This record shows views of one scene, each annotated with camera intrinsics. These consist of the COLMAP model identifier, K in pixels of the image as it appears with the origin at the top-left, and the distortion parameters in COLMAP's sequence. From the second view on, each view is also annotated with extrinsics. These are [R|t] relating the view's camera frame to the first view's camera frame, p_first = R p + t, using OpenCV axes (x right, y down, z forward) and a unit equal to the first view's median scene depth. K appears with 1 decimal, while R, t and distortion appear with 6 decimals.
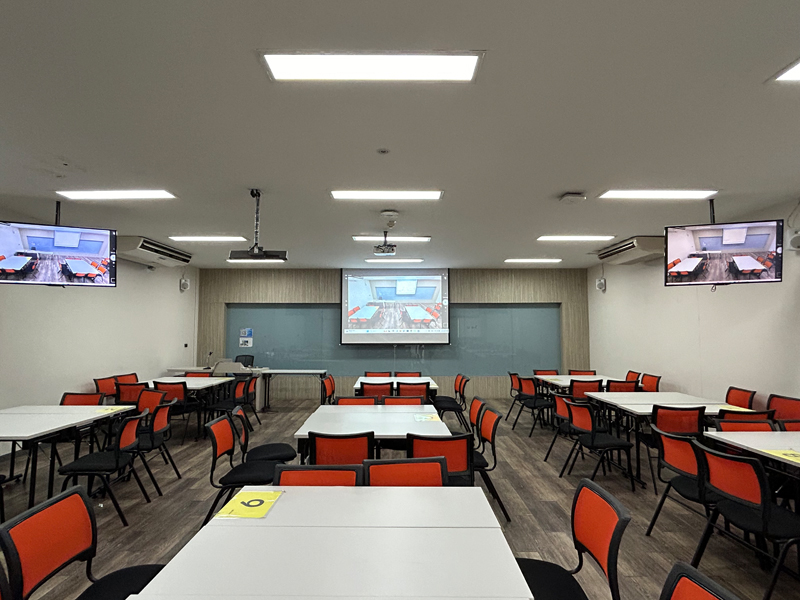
lens RADIAL K [[418.5, 0, 393.7], [0, 418.5, 297.6], [0, 0, 1]] dist [-0.000068, 0.001434]
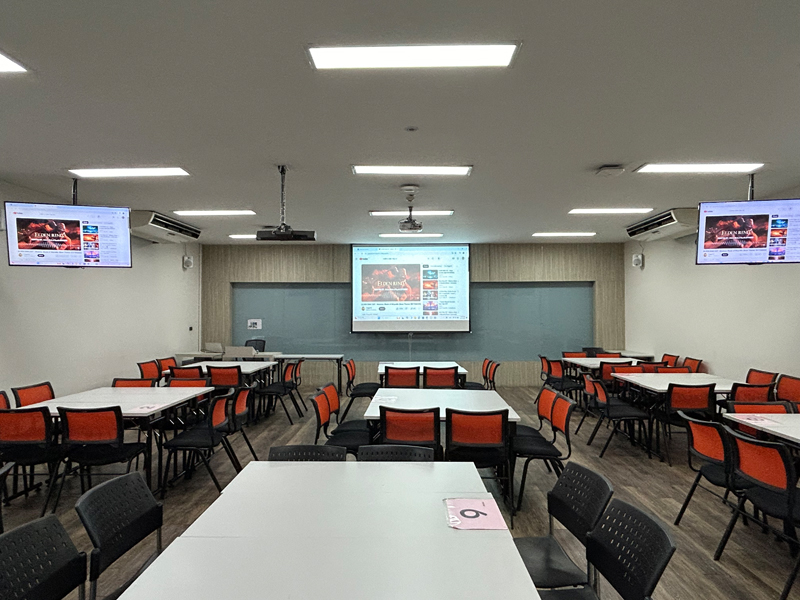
lens RADIAL K [[489.7, 0, 402.2], [0, 489.7, 309.3], [0, 0, 1]] dist [-0.013093, 0.001955]
pose [[0.999969, -0.000574, 0.007801, -0.041534], [-0.000034, 0.996977, 0.077694, -0.016881], [-0.007822, -0.077692, 0.996947, -0.103029]]
